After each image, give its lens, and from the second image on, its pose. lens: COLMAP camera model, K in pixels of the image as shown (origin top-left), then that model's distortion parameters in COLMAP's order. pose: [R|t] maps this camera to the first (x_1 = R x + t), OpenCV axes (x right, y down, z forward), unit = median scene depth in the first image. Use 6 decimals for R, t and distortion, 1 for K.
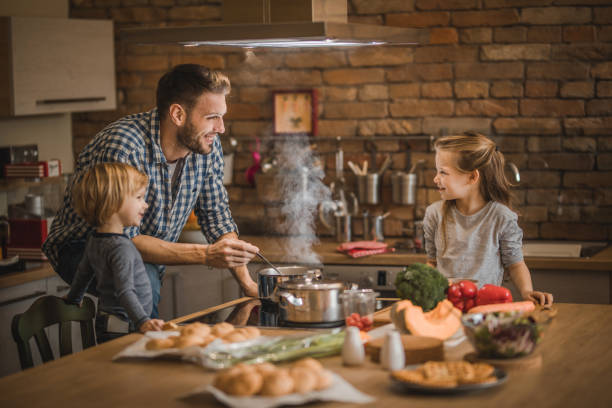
lens RADIAL K [[1510.5, 0, 306.0], [0, 1510.5, 204.0], [0, 0, 1]] dist [0.004756, -0.085735]
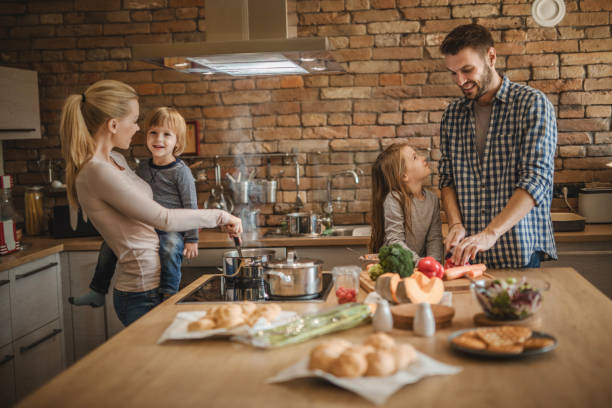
lens RADIAL K [[861.4, 0, 306.0], [0, 861.4, 204.0], [0, 0, 1]] dist [0.000832, 0.048716]
pose [[0.963554, -0.029862, 0.265842, -0.114389], [0.032447, 0.999459, -0.005337, 0.006702], [-0.265539, 0.013769, 0.964002, 0.231291]]
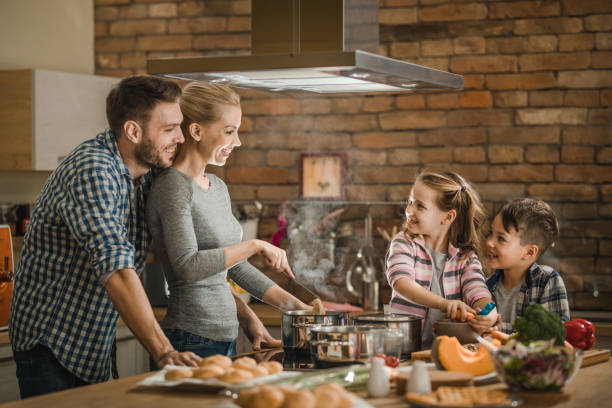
lens RADIAL K [[1579.9, 0, 306.0], [0, 1579.9, 204.0], [0, 0, 1]] dist [0.000315, -0.012921]
pose [[0.999628, 0.020353, -0.018156, 0.000527], [-0.021670, 0.996905, -0.075574, 0.035800], [0.016562, 0.075940, 0.996975, -0.011775]]
